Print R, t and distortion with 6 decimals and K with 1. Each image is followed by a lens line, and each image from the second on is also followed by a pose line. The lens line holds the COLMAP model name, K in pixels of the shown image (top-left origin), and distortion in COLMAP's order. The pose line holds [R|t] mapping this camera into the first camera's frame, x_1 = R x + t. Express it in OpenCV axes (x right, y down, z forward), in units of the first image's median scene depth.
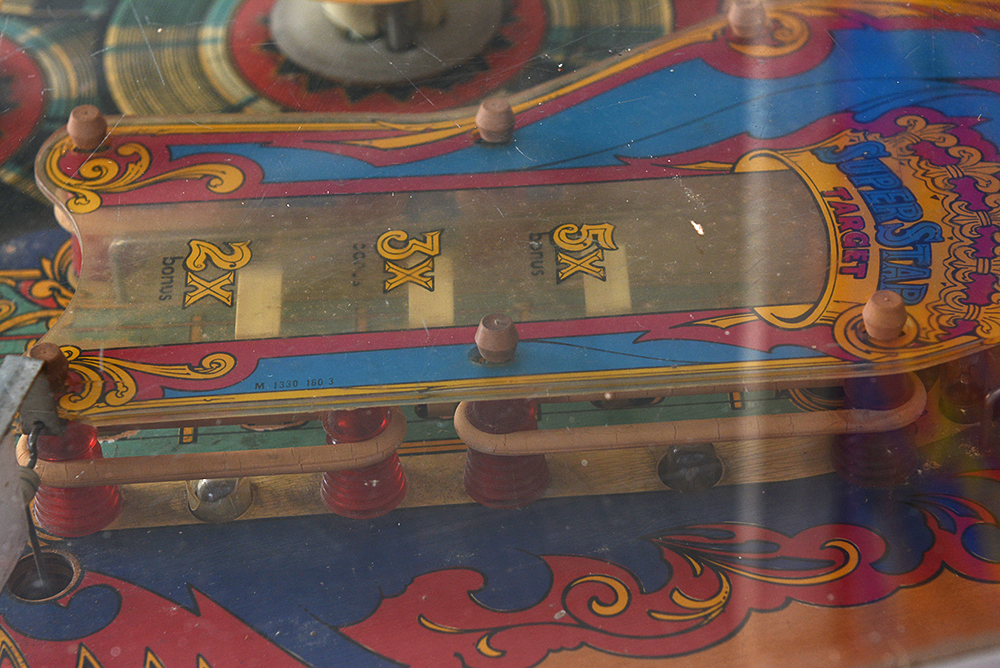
lens RADIAL K [[2633.0, 0, 499.6], [0, 2633.0, 334.3], [0, 0, 1]] dist [0.123060, 0.000000]
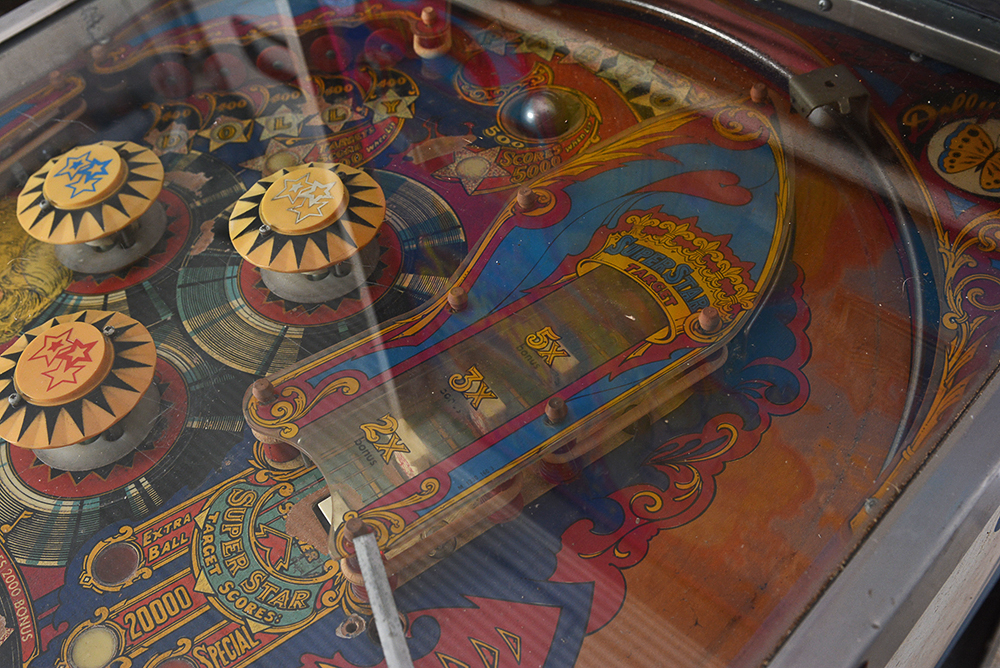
lens RADIAL K [[1086.2, 0, 500.0], [0, 1086.2, 331.9], [0, 0, 1]] dist [-0.026317, 0.000000]
pose [[0.848291, -0.412262, 0.332328, -0.254673], [0.375396, 0.910826, 0.171680, -0.186562], [-0.373471, -0.020880, 0.927407, 0.245328]]
